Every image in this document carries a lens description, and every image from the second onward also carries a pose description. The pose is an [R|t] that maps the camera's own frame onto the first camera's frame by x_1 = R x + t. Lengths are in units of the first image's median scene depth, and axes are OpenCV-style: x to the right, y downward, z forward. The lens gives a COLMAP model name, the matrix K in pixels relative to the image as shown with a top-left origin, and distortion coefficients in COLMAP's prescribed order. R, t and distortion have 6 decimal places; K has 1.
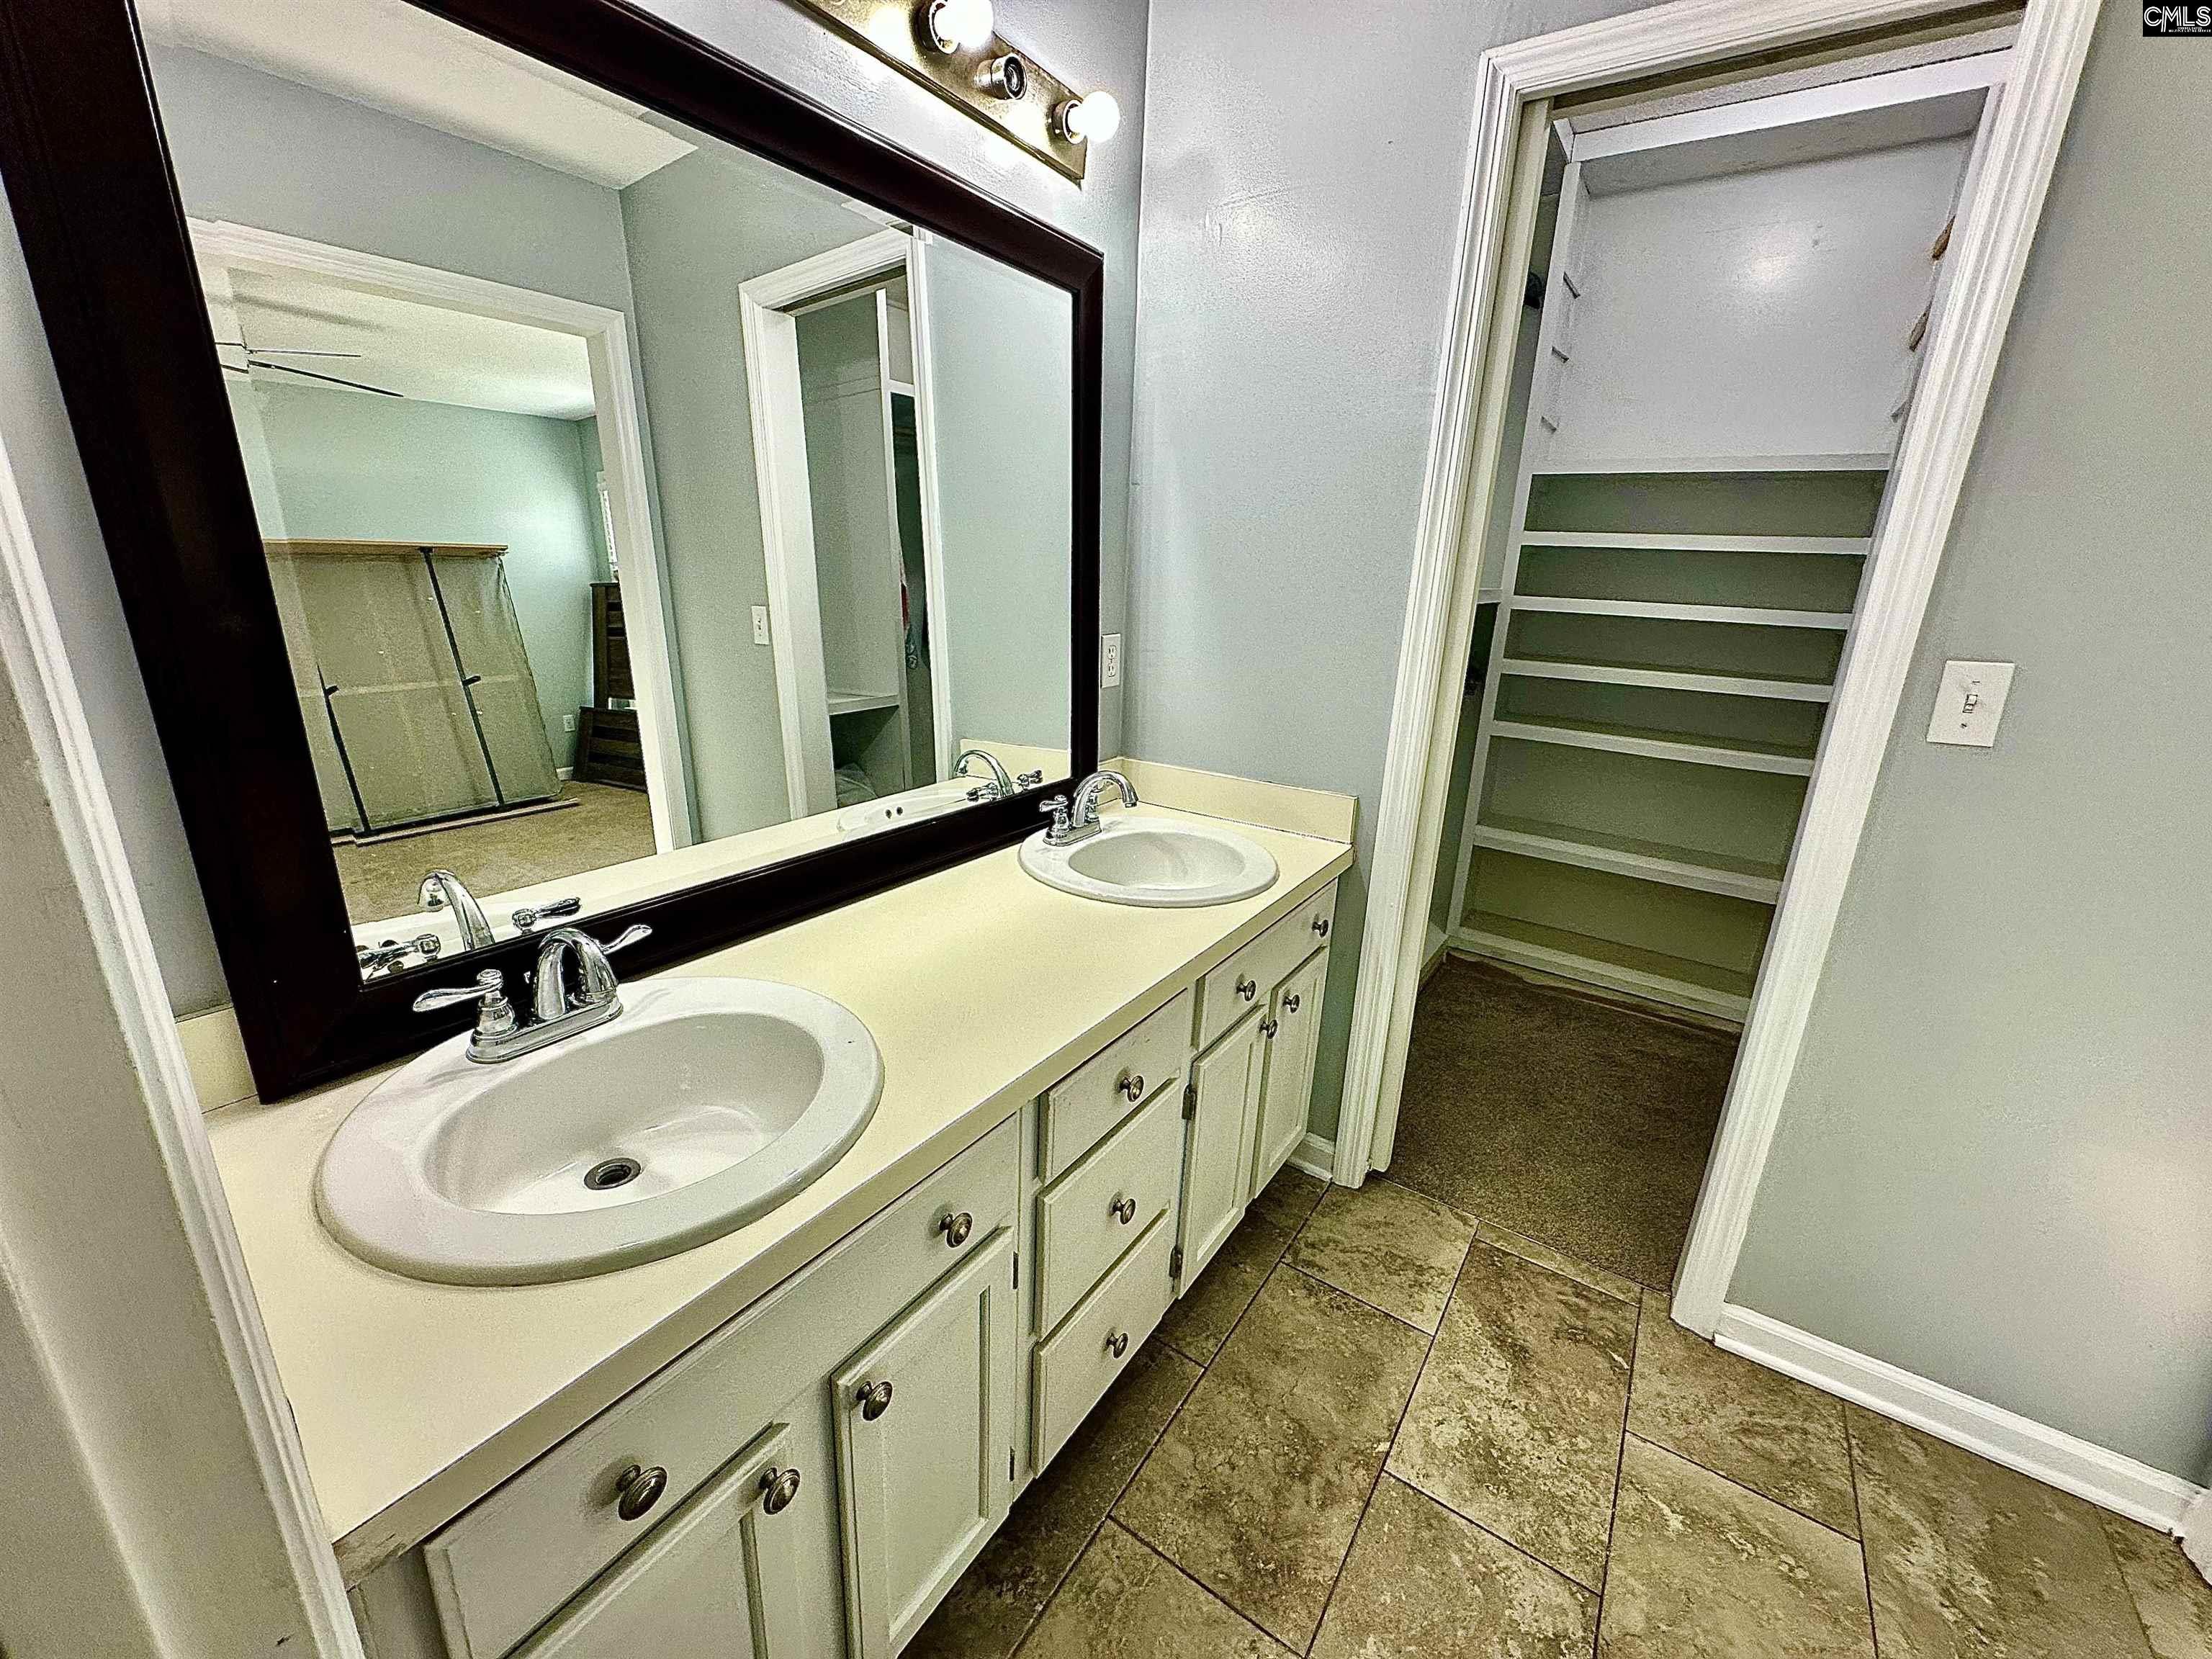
lens RADIAL K [[886.9, 0, 1111.1], [0, 886.9, 827.8], [0, 0, 1]] dist [-0.001193, 0.000412]
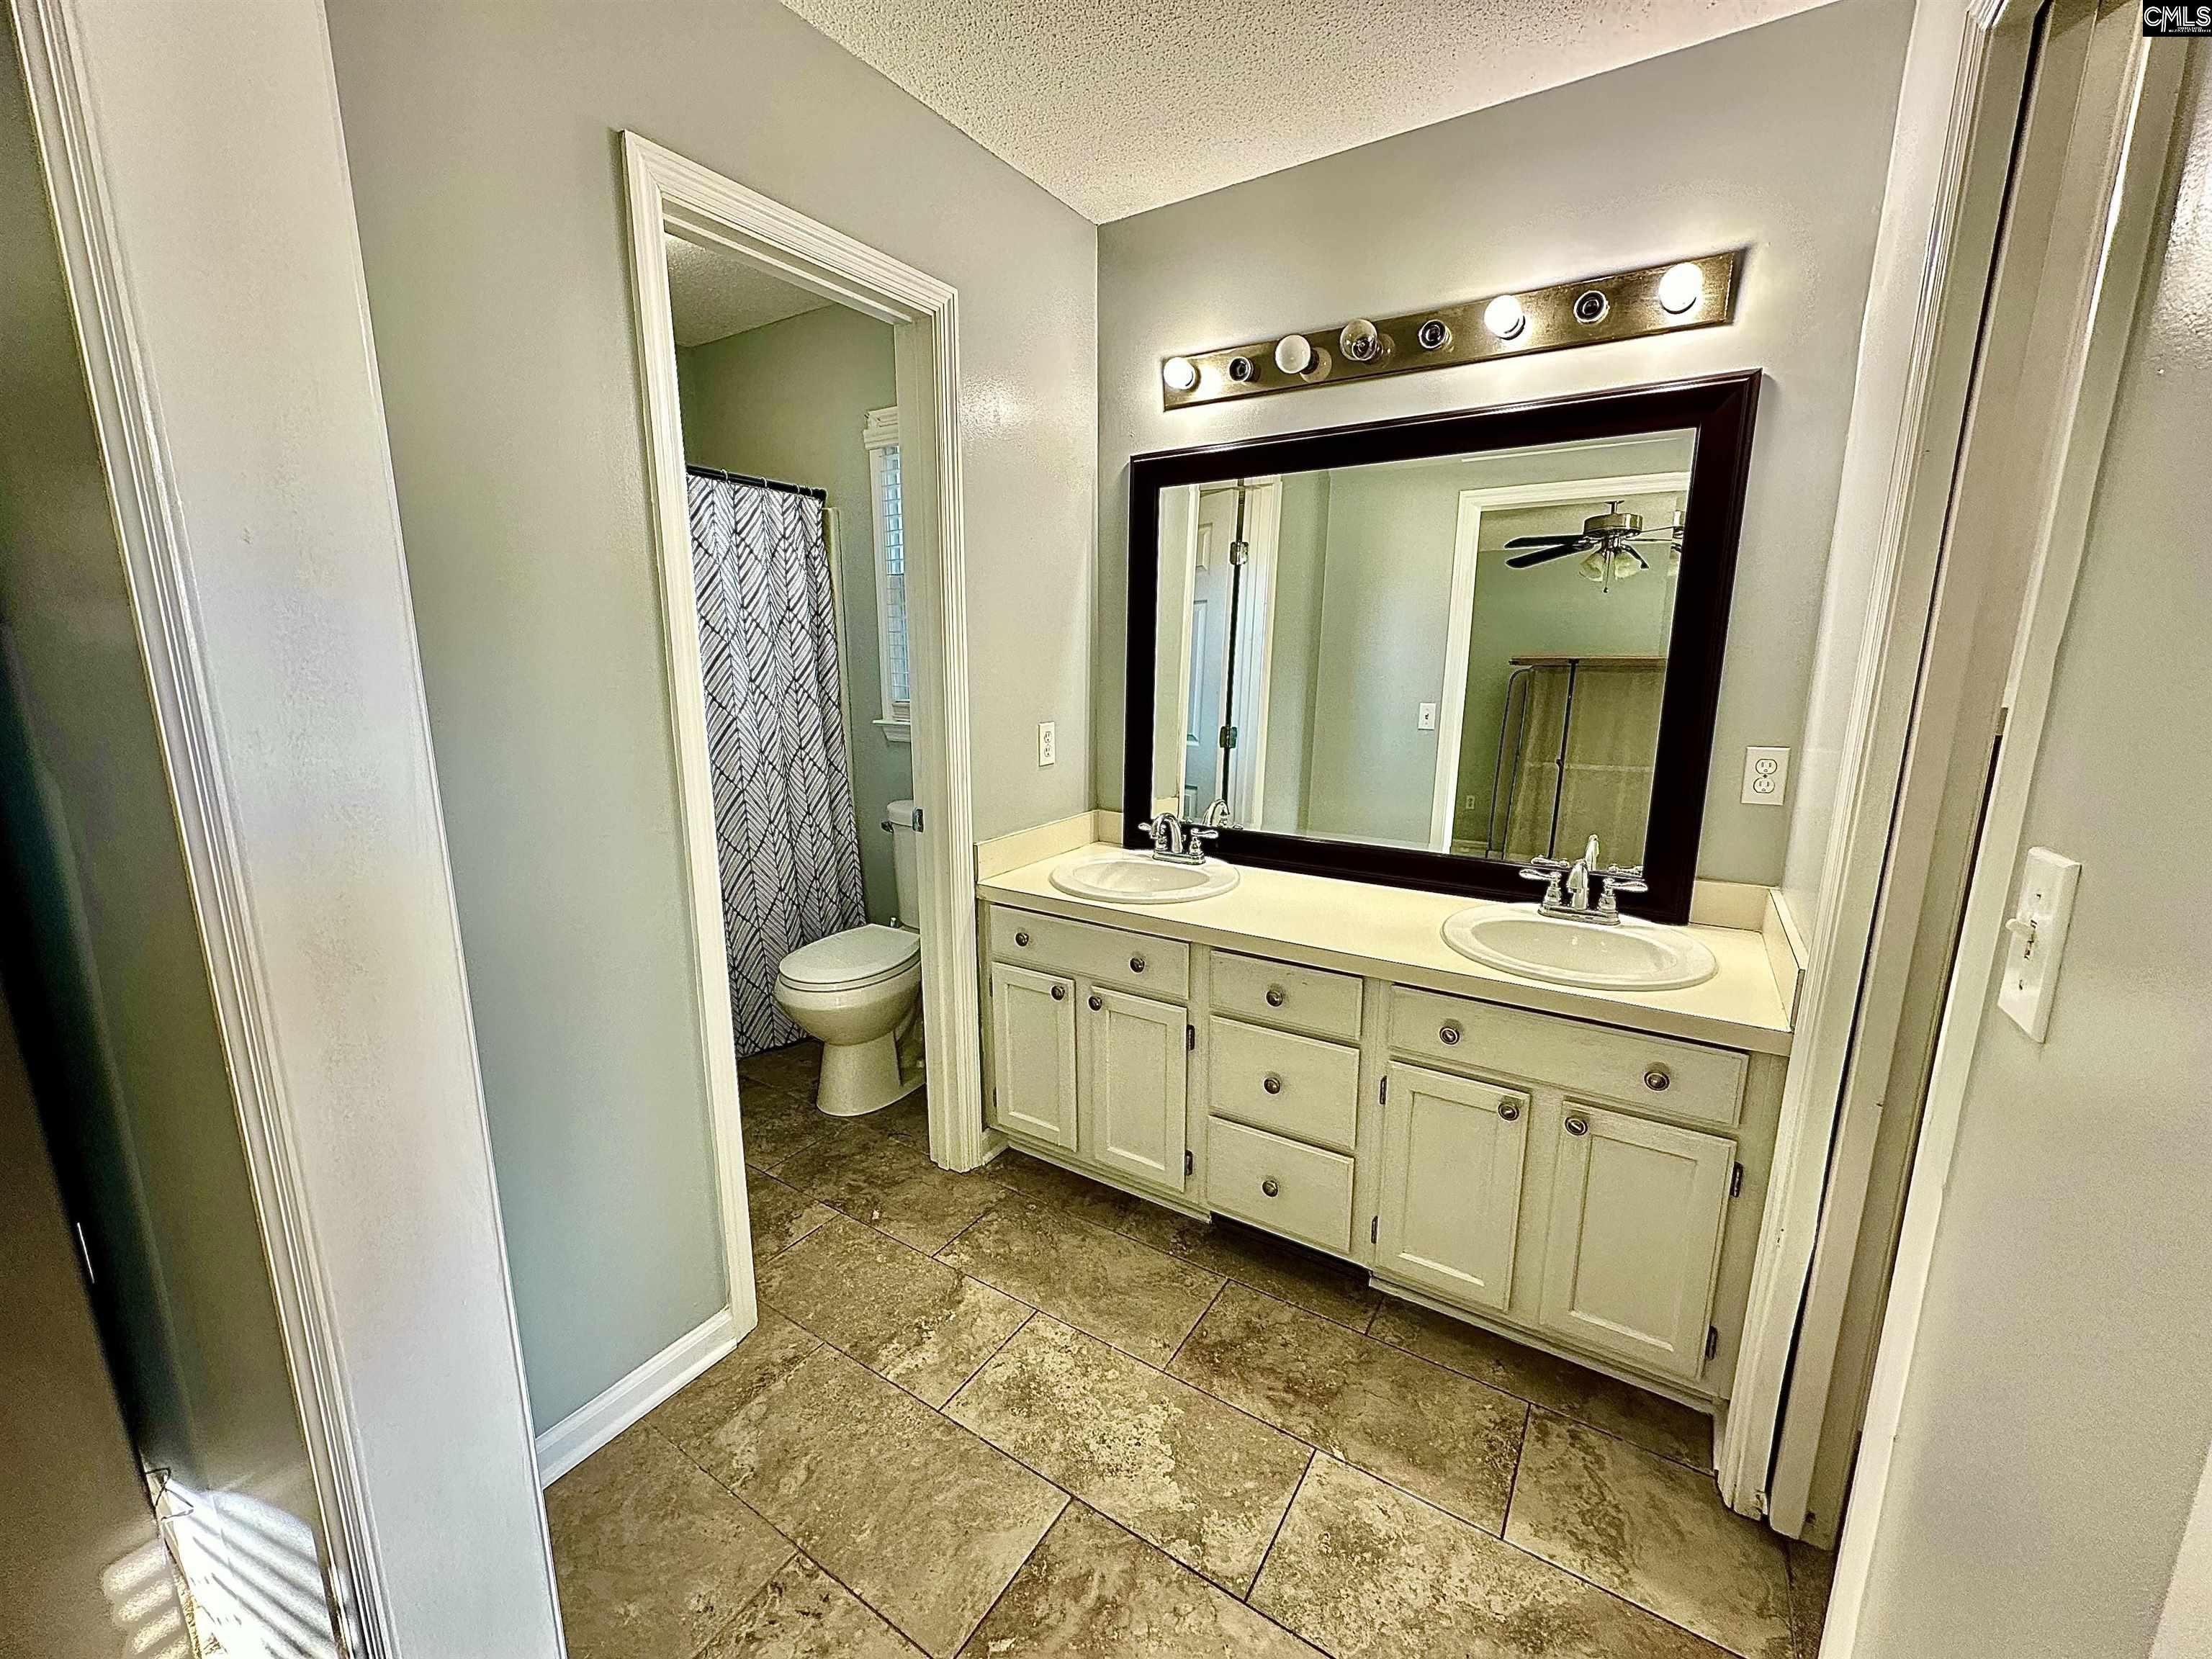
lens RADIAL K [[886.9, 0, 1101.4], [0, 886.9, 836.1], [0, 0, 1]] dist [-0.001193, 0.000412]
pose [[0.016928, 0.163511, -0.986396, 1.270213], [-0.286631, 0.945925, 0.151883, -0.105434], [0.957892, 0.280160, 0.062880, 0.442752]]
